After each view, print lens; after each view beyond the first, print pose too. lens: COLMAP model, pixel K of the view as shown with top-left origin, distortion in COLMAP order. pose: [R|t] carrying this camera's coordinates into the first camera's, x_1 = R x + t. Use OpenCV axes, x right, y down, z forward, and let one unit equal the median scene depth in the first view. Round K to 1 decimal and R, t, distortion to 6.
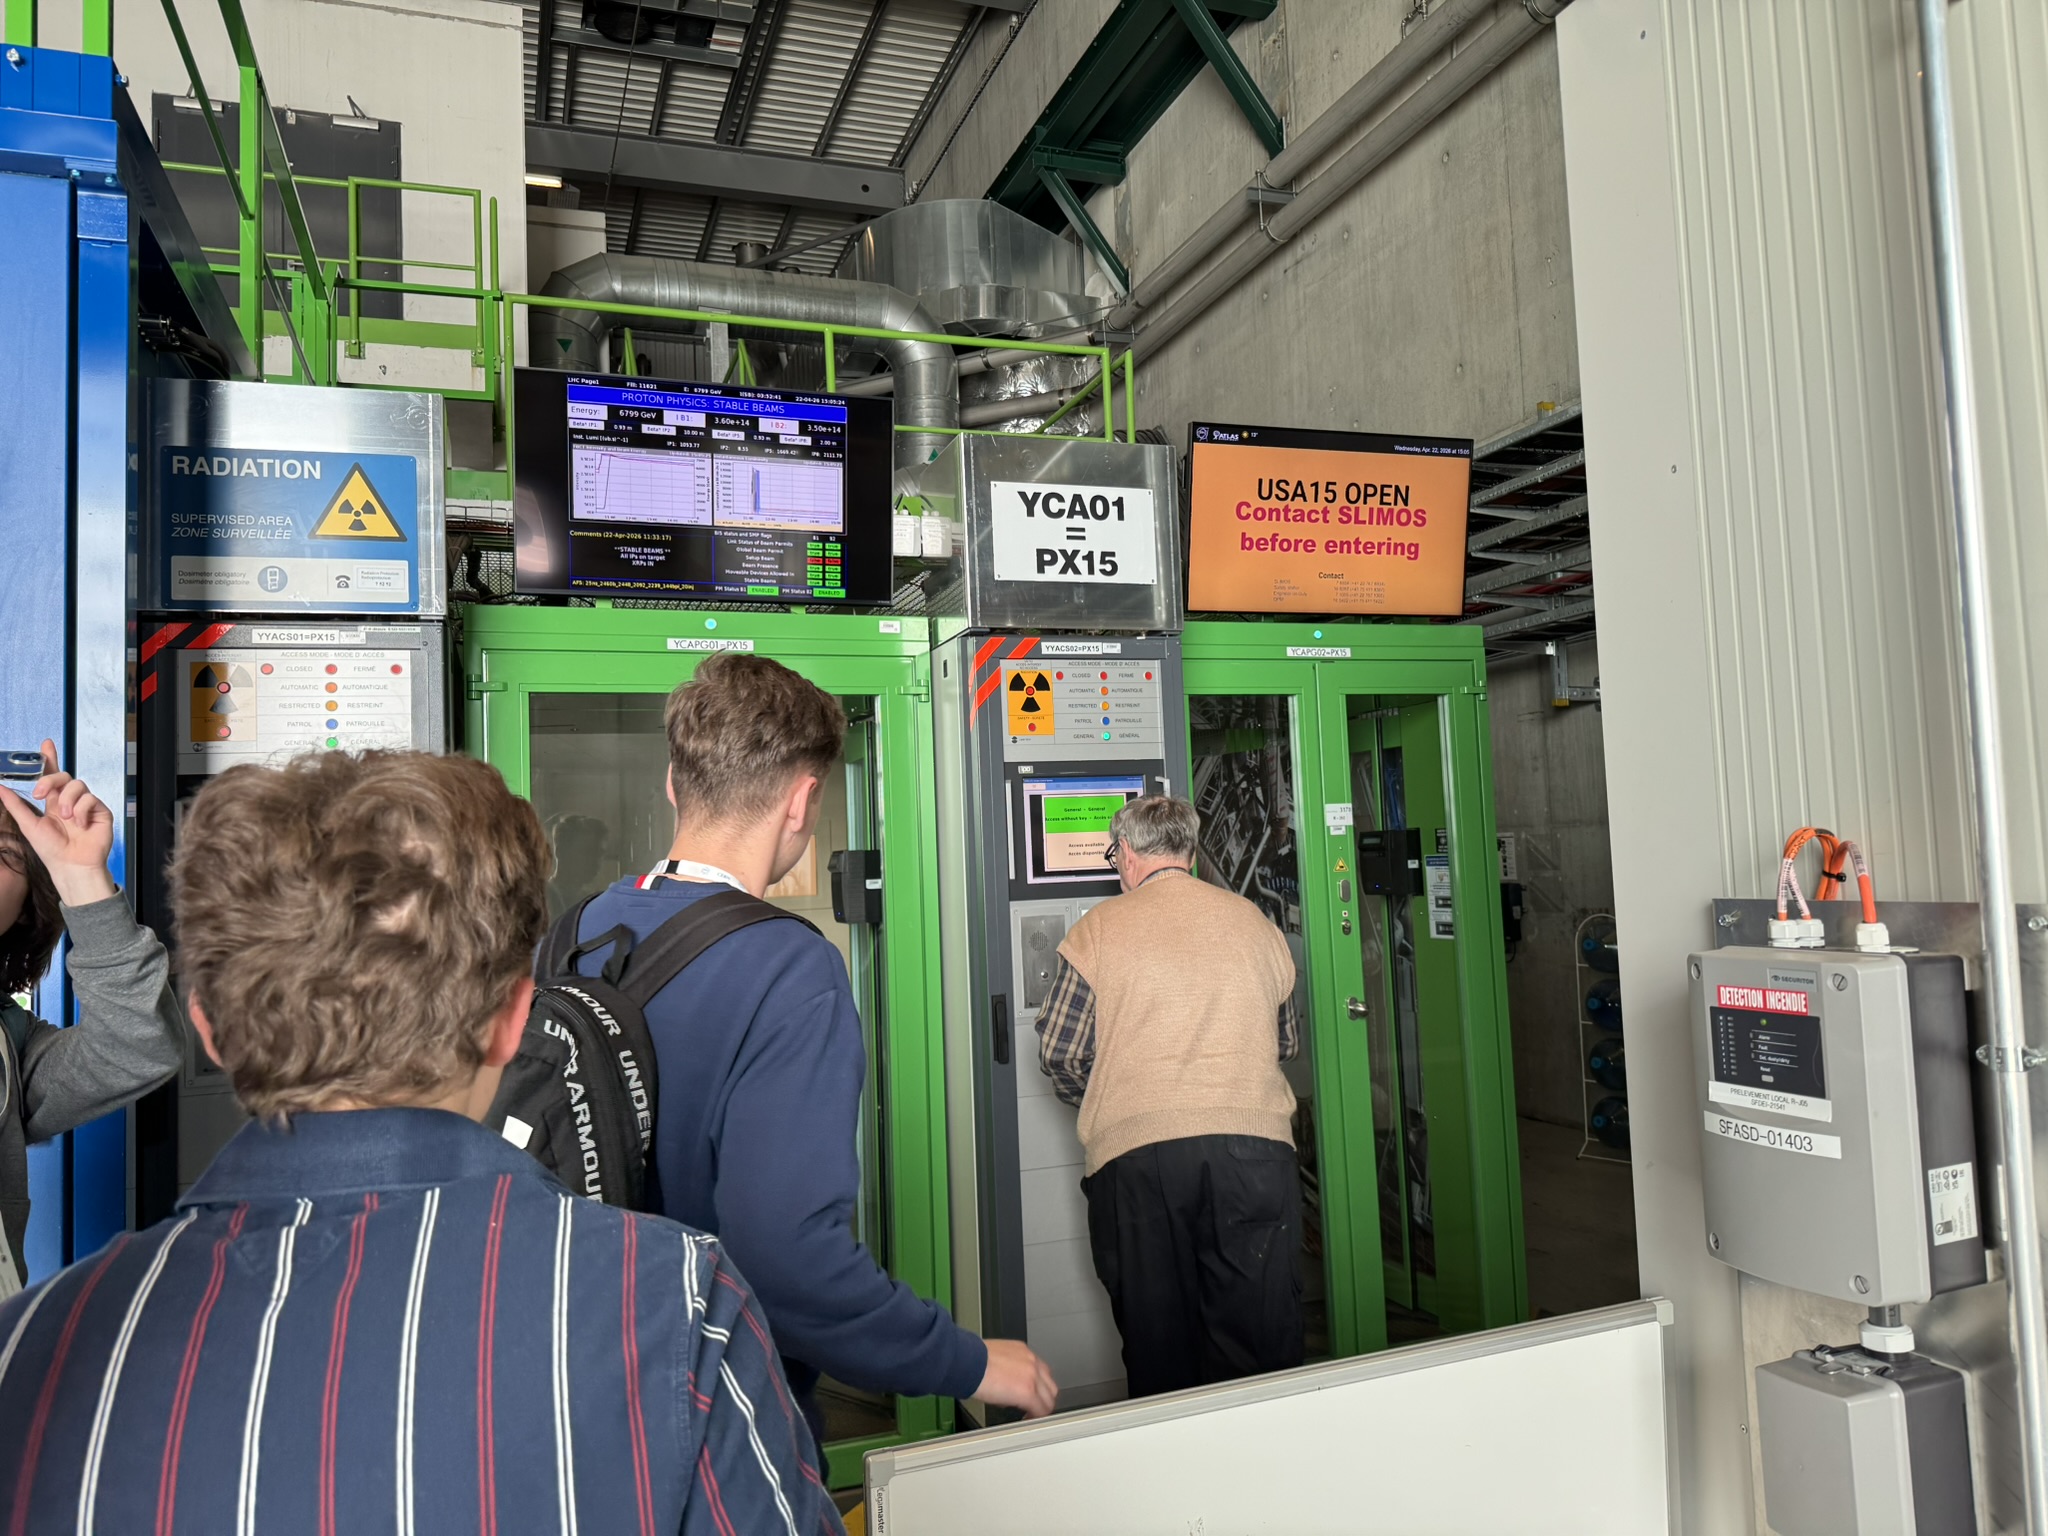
lens RADIAL K [[1457.0, 0, 1024.5], [0, 1457.0, 768.8], [0, 0, 1]] dist [-0.007048, -0.008970]
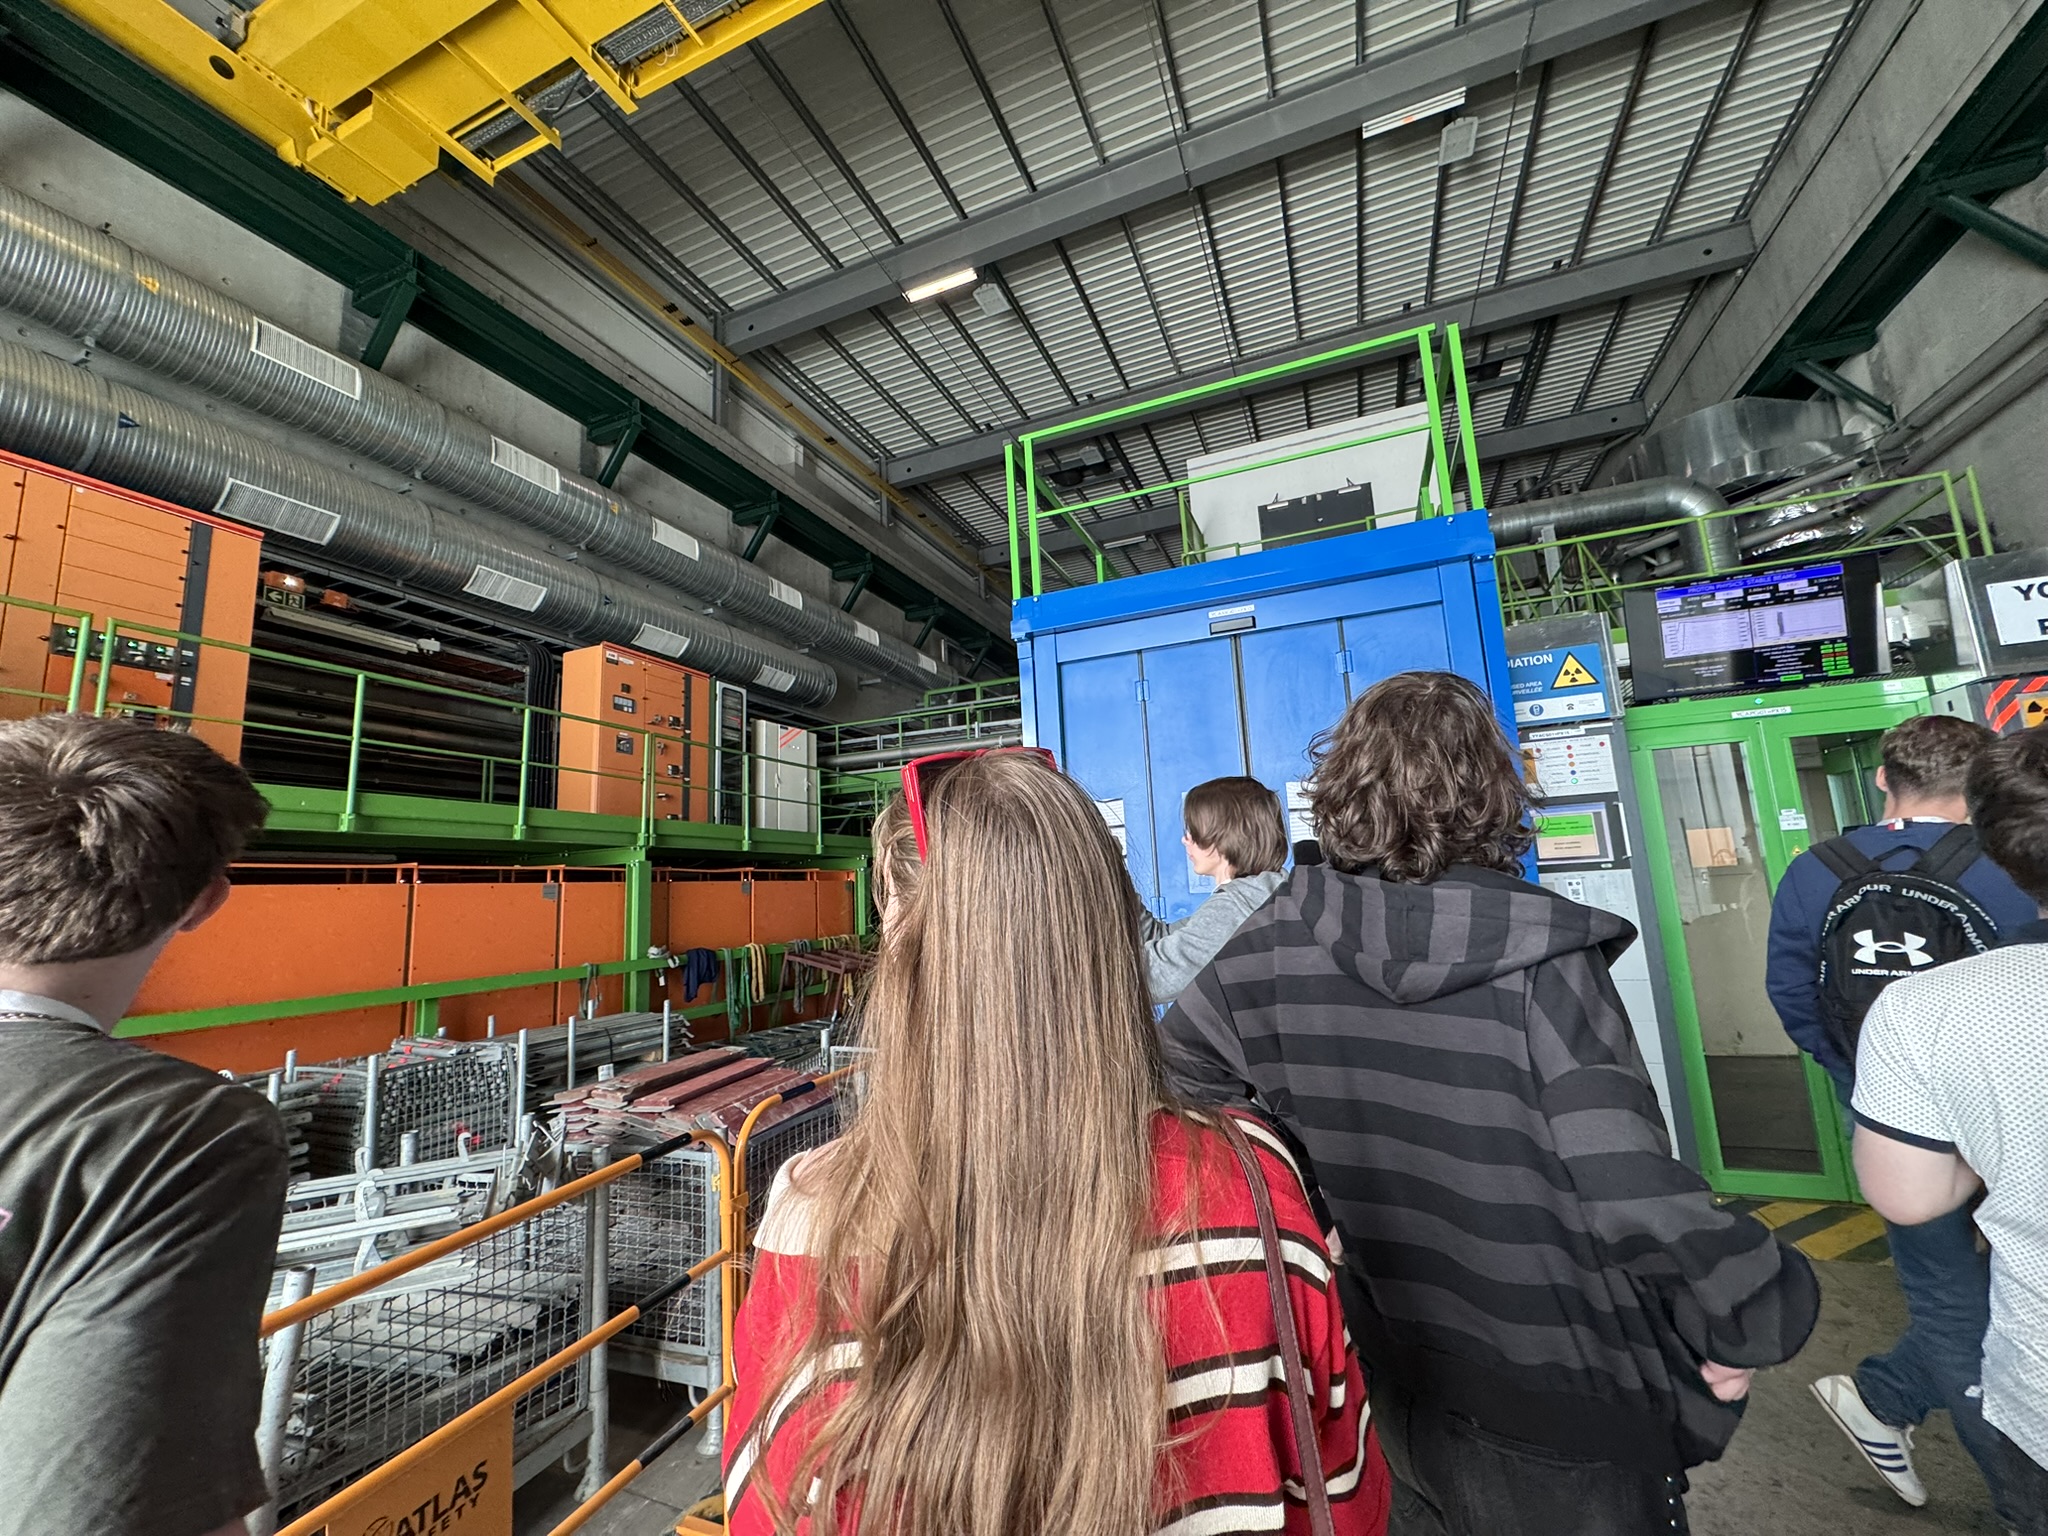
lens RADIAL K [[815.9, 0, 1027.5], [0, 815.9, 764.3], [0, 0, 1]] dist [0.001274, 0.000585]
pose [[0.748111, -0.109061, -0.654550, -0.232452], [0.070501, 0.993882, -0.085023, 0.002057], [0.659818, 0.017460, 0.751222, -0.358275]]
